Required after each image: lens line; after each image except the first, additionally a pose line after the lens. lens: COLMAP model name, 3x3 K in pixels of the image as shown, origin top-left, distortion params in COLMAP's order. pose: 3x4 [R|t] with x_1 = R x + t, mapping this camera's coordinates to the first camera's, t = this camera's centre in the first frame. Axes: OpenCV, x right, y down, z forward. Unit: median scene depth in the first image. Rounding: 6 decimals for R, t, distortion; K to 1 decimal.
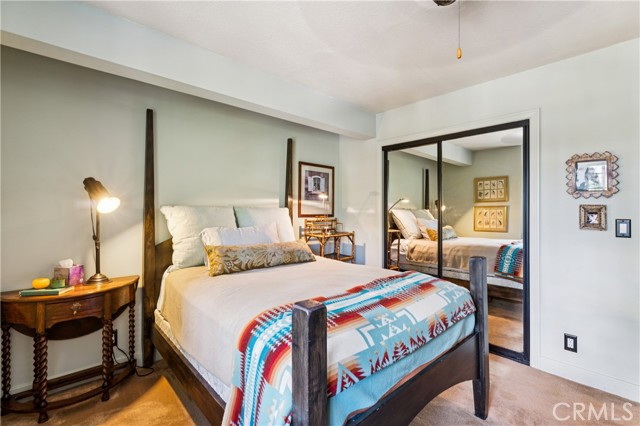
lens RADIAL K [[288.4, 0, 318.7], [0, 288.4, 212.0], [0, 0, 1]] dist [-0.001454, -0.000145]
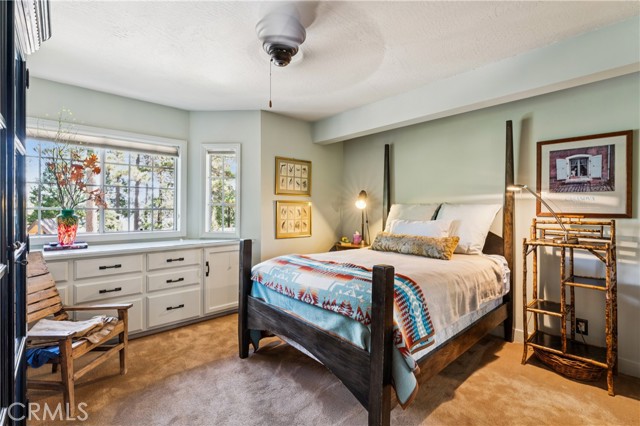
lens RADIAL K [[288.4, 0, 316.5], [0, 288.4, 209.8], [0, 0, 1]] dist [-0.001454, -0.000145]
pose [[-0.014998, 0.005423, -0.999873, 0.693821], [-0.004486, 0.999975, 0.005491, 0.000400], [0.999877, 0.004567, -0.014974, 0.430292]]
